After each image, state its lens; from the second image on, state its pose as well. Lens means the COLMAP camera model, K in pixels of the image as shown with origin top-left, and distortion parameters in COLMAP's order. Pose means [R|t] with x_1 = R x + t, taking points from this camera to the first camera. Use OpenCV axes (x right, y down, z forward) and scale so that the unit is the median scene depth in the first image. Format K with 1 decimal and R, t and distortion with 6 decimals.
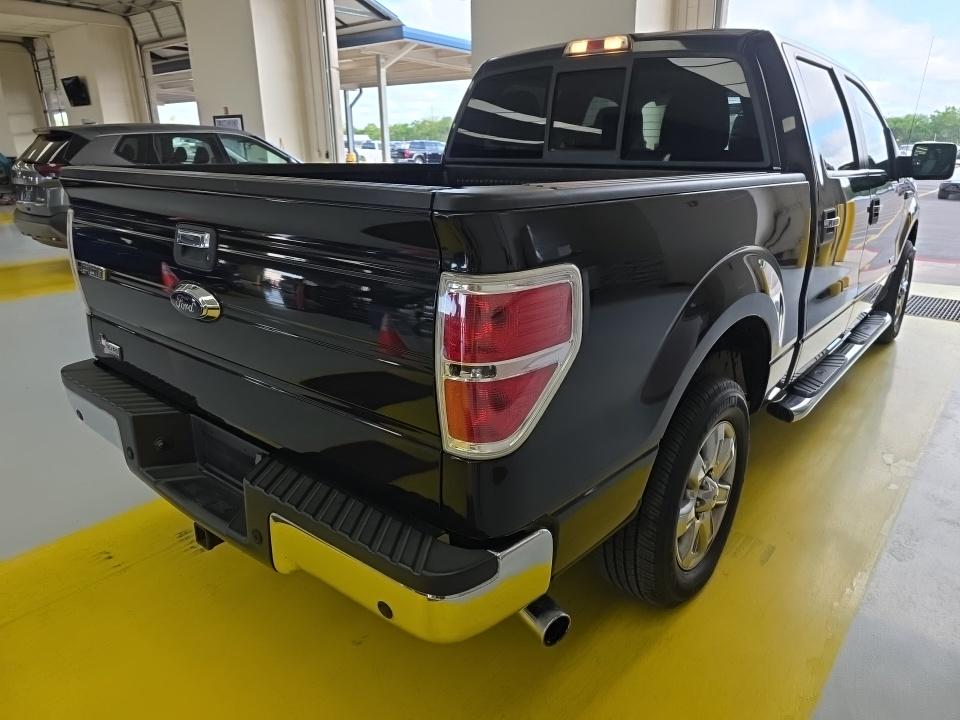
lens RADIAL K [[667.0, 0, 480.0], [0, 667.0, 360.0], [0, 0, 1]] dist [0.003119, -0.000211]
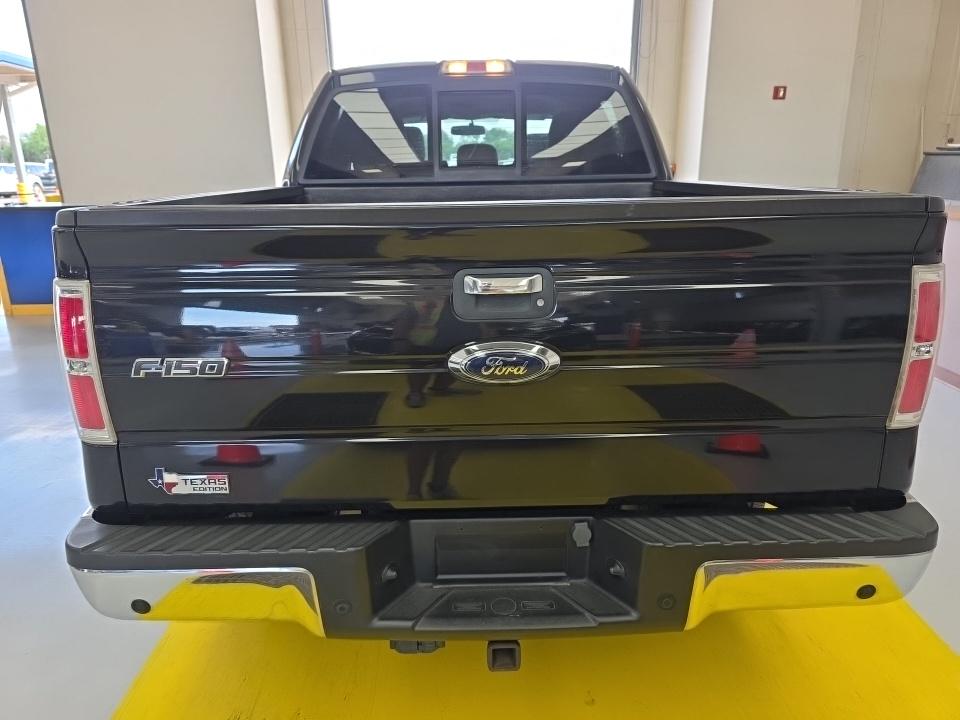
lens RADIAL K [[667.0, 0, 480.0], [0, 667.0, 360.0], [0, 0, 1]] dist [0.003119, -0.000211]
pose [[0.749273, -0.195821, 0.632649, -0.555068], [0.212048, 0.975931, 0.050939, -0.081540], [-0.627397, 0.095985, 0.772762, 0.243914]]
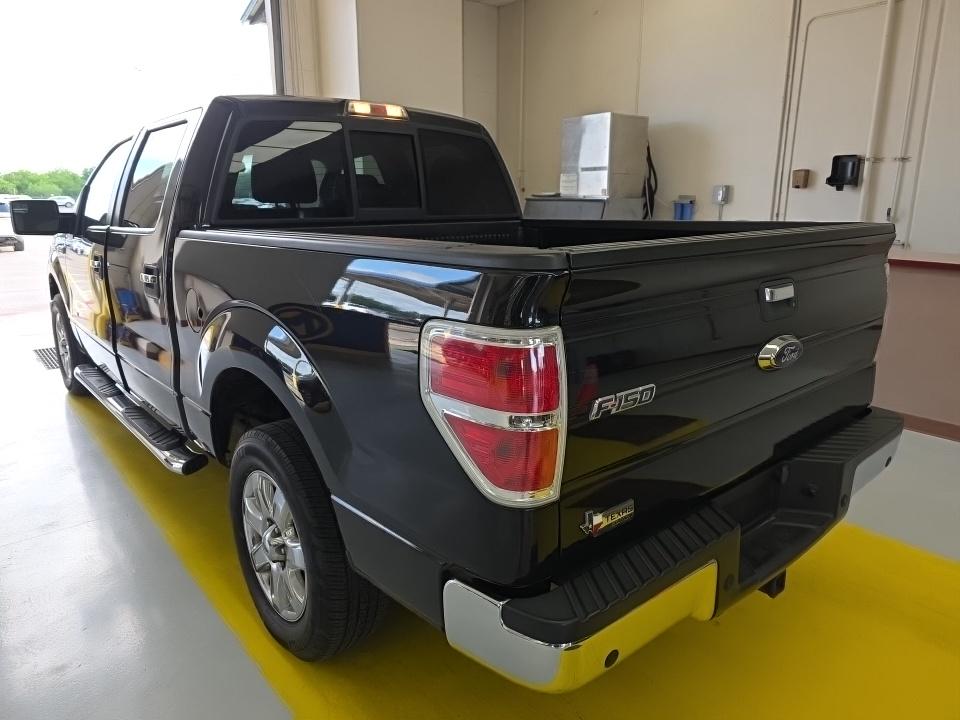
lens RADIAL K [[667.0, 0, 480.0], [0, 667.0, 360.0], [0, 0, 1]] dist [0.003119, -0.000211]
pose [[0.141797, -0.228344, 0.963199, -0.884744], [0.299841, 0.937227, 0.178046, -0.240514], [-0.943392, 0.263560, 0.201363, 0.735042]]
